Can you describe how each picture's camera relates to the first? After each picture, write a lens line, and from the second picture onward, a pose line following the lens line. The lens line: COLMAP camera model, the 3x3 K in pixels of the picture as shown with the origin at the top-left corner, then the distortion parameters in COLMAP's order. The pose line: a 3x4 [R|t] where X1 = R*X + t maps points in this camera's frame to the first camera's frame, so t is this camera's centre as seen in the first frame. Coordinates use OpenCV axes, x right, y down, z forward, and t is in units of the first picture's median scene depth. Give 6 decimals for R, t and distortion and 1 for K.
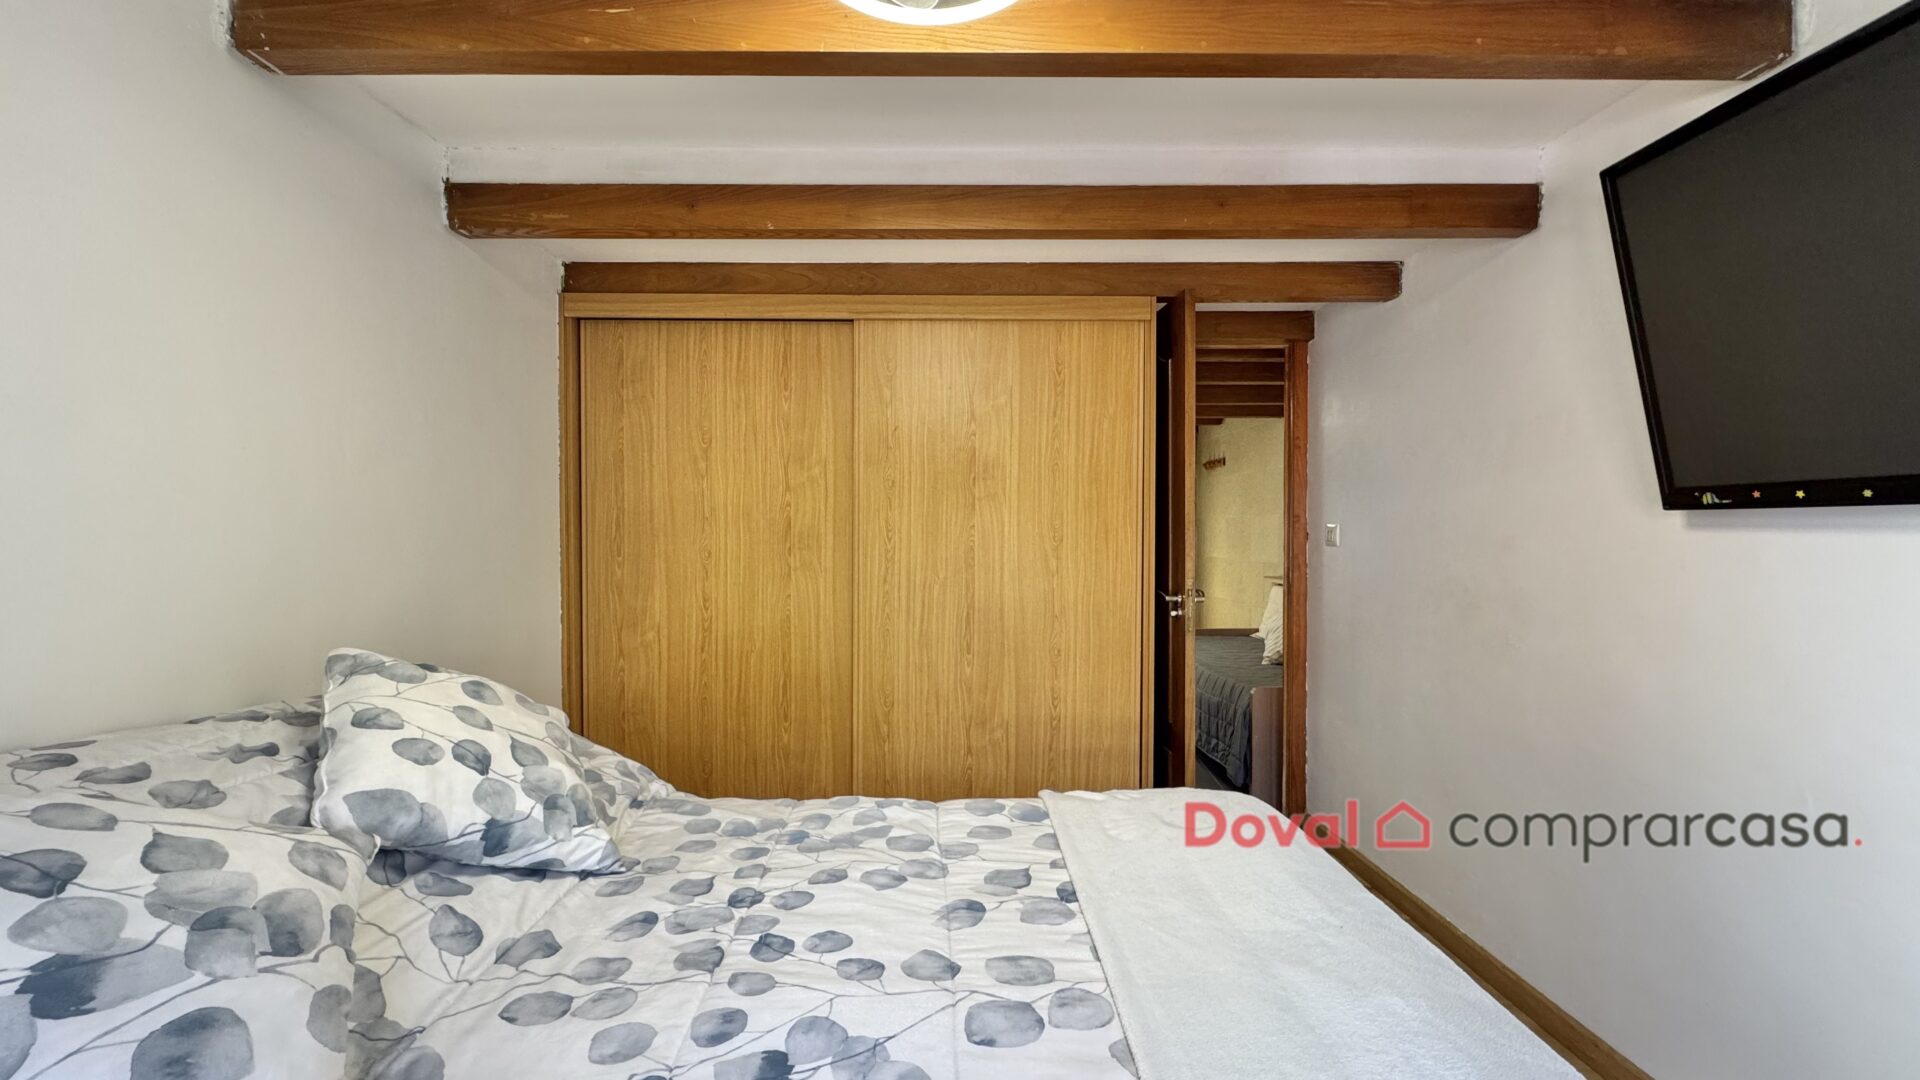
lens RADIAL K [[772.2, 0, 962.3], [0, 772.2, 540.1], [0, 0, 1]] dist [0.000379, 0.000104]
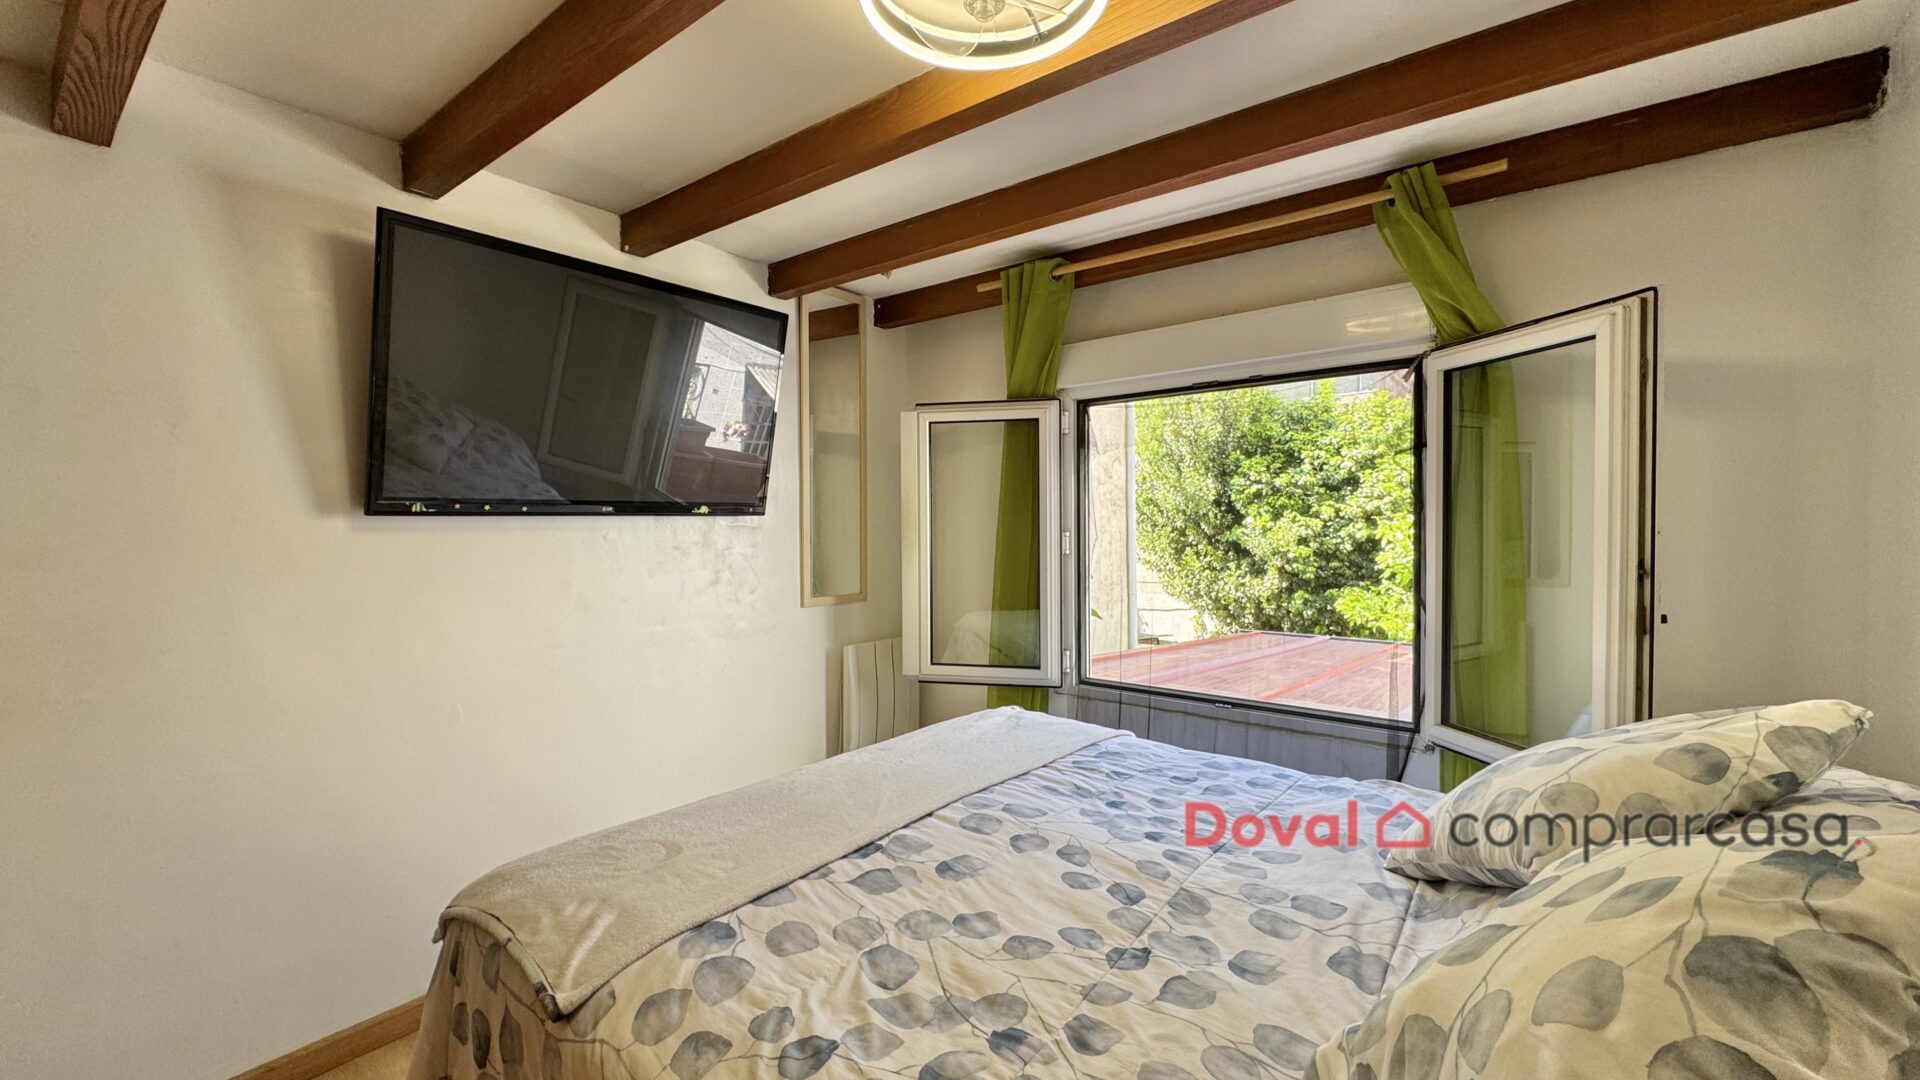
lens RADIAL K [[772.2, 0, 962.3], [0, 772.2, 540.1], [0, 0, 1]] dist [0.000379, 0.000104]
pose [[-0.782899, -0.006197, 0.622117, -0.701808], [0.020265, 0.999166, 0.035455, -0.034756], [-0.621818, 0.040365, -0.782121, 1.860241]]
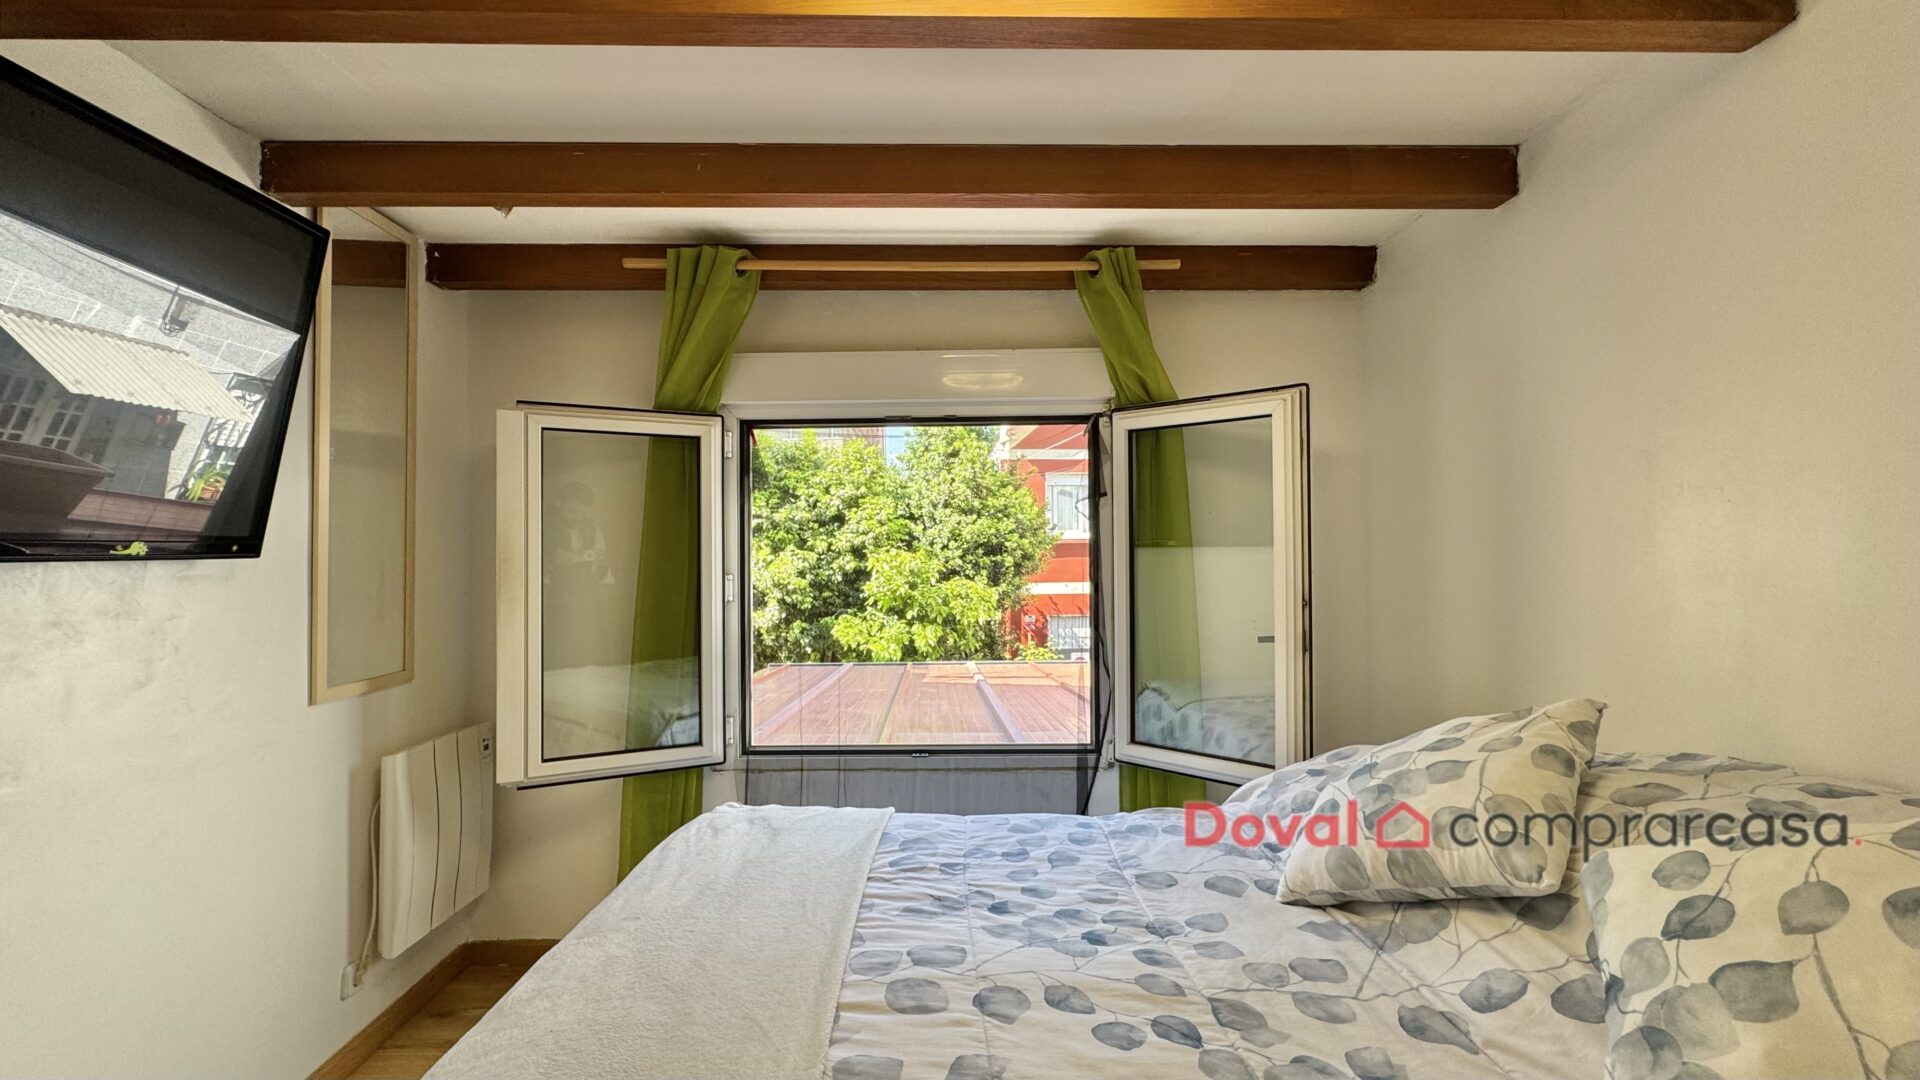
lens RADIAL K [[761.8, 0, 955.2], [0, 761.8, 541.6], [0, 0, 1]] dist [0.000765, 0.000184]
pose [[-0.999914, 0.010005, -0.008503, 0.020916], [0.009945, 0.999925, 0.007096, -0.065284], [0.008573, 0.007011, -0.999939, 1.761207]]
